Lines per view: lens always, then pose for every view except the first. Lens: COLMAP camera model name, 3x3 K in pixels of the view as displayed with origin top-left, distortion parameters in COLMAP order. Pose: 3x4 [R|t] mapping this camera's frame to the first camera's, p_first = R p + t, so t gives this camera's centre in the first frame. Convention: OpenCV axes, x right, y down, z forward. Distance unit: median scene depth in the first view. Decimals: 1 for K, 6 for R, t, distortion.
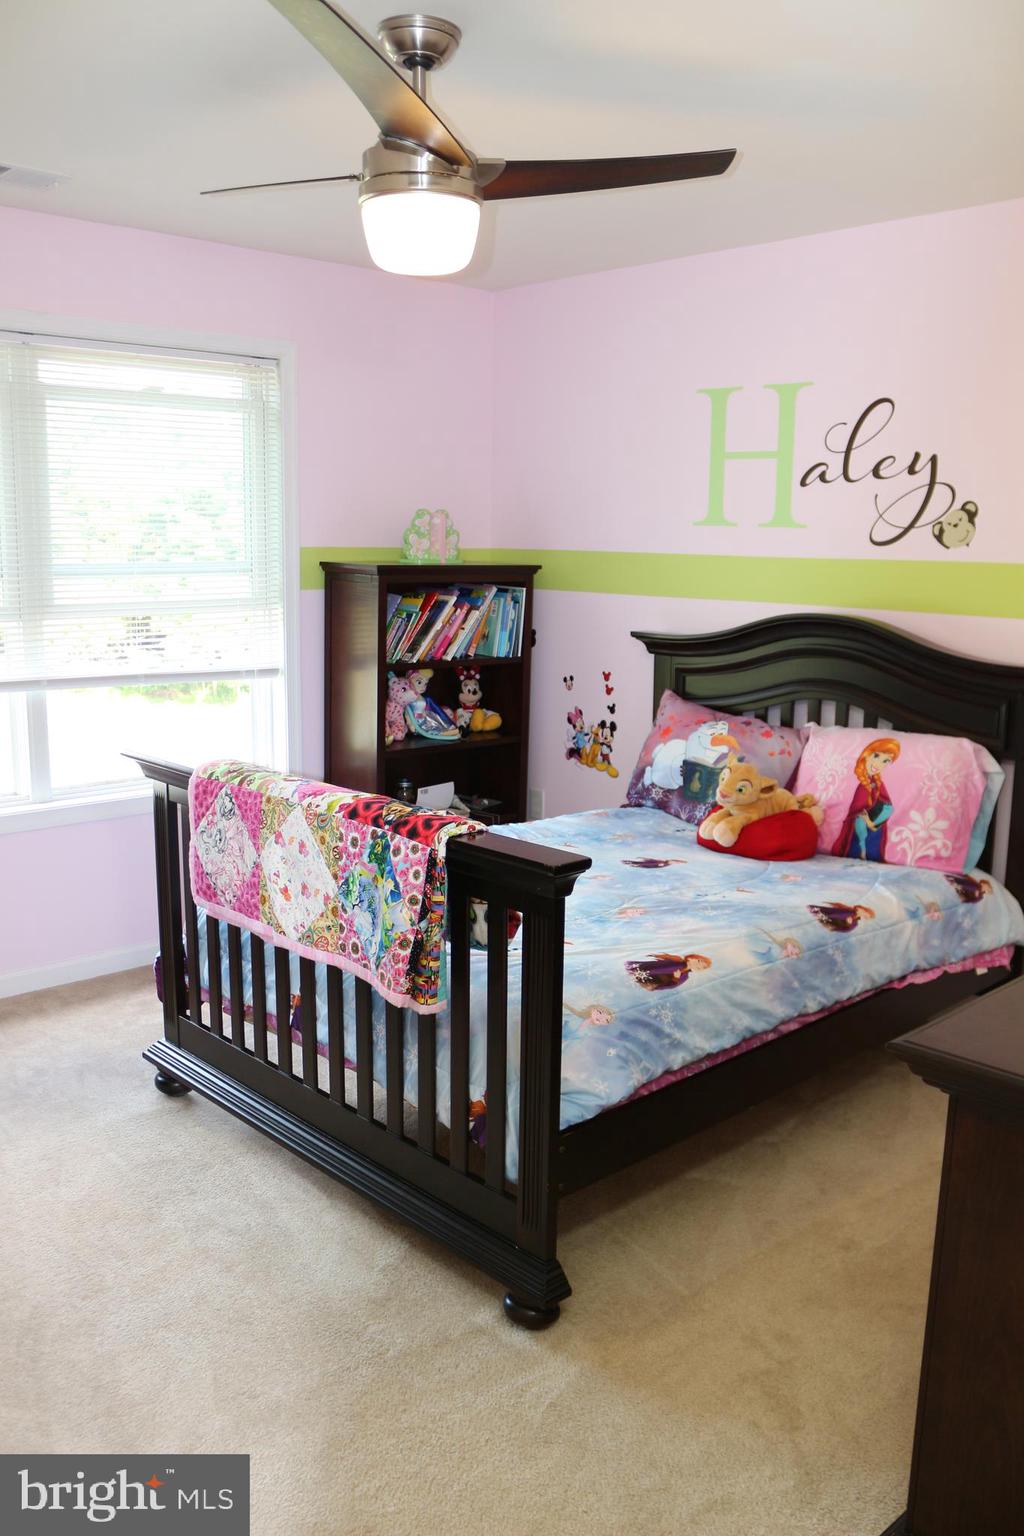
lens RADIAL K [[1273.7, 0, 512.0], [0, 1273.7, 768.0], [0, 0, 1]] dist [-0.286946, 0.406954]
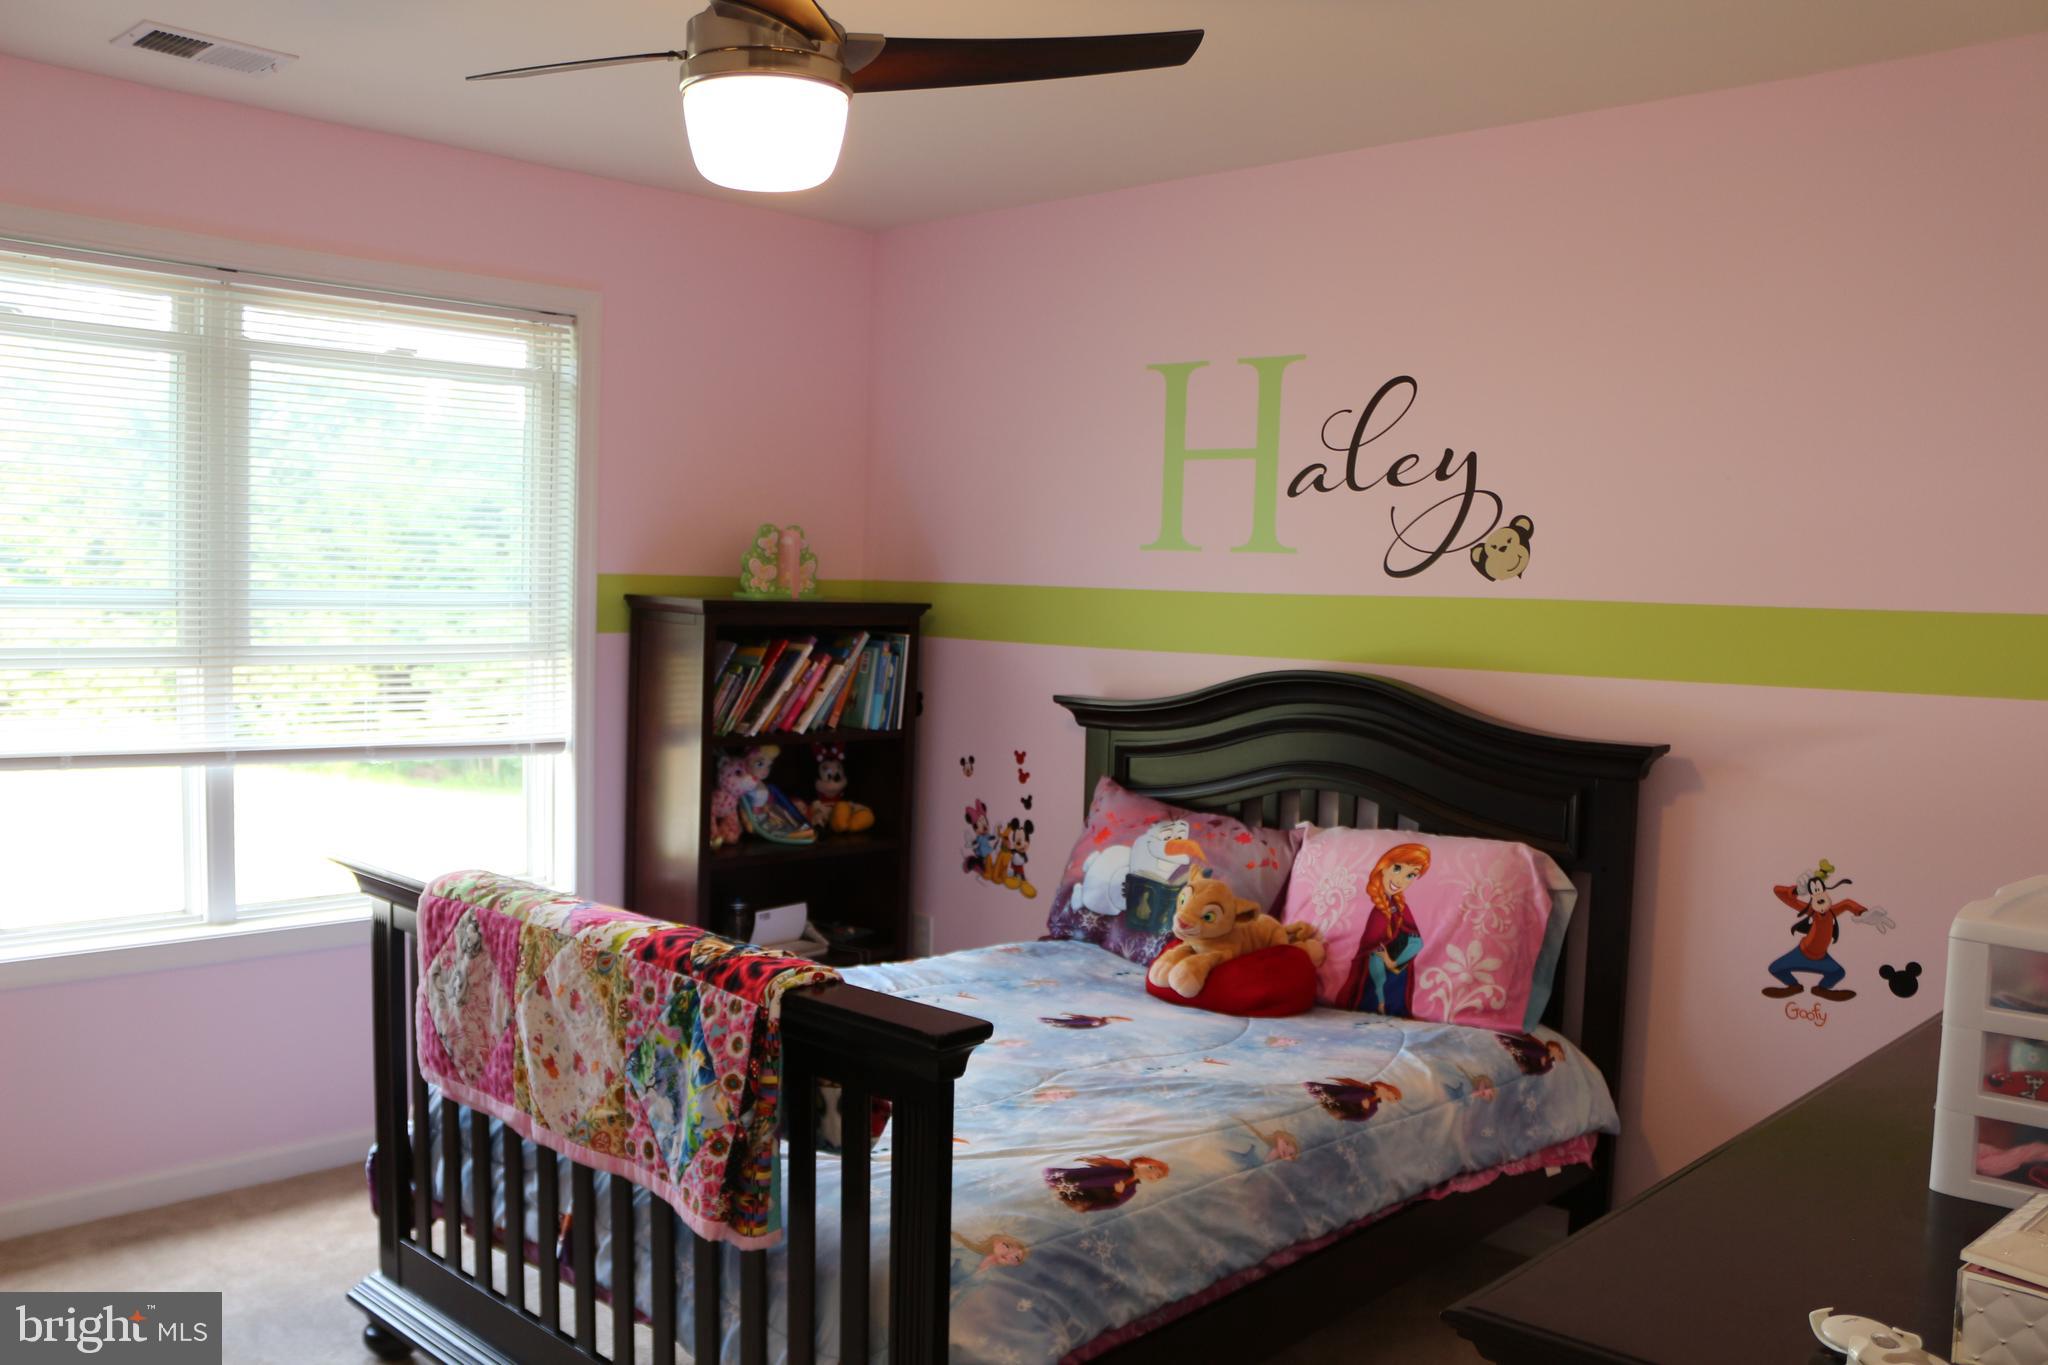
lens RADIAL K [[1694.7, 0, 1009.8], [0, 1694.7, 684.7], [0, 0, 1]] dist [-0.144870, 0.003119]
pose [[0.997850, 0.010178, 0.064738, 0.006673], [-0.002685, 0.993386, -0.114791, -0.003053], [-0.065478, 0.114370, 0.991278, 0.047181]]
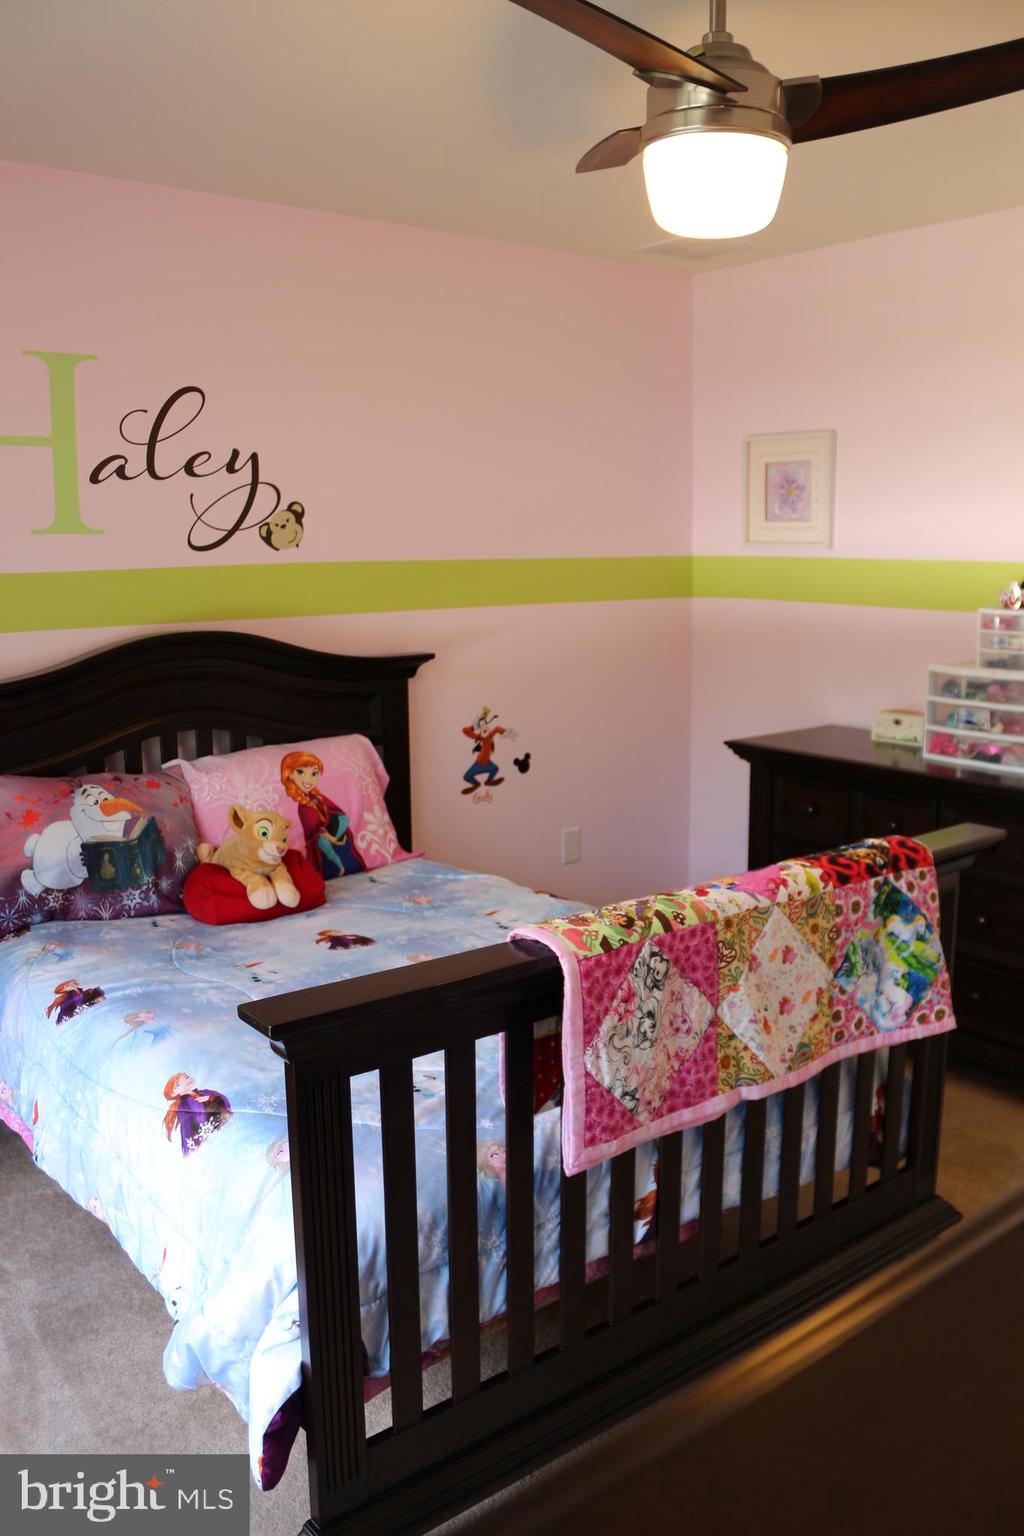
lens RADIAL K [[1271.0, 0, 512.0], [0, 1271.0, 768.0], [0, 0, 1]] dist [-0.144870, 0.003119]
pose [[0.080627, -0.185766, 0.979280, -0.671630], [0.180355, 0.968981, 0.168963, -0.154144], [-0.980291, 0.162995, 0.111630, 0.772654]]
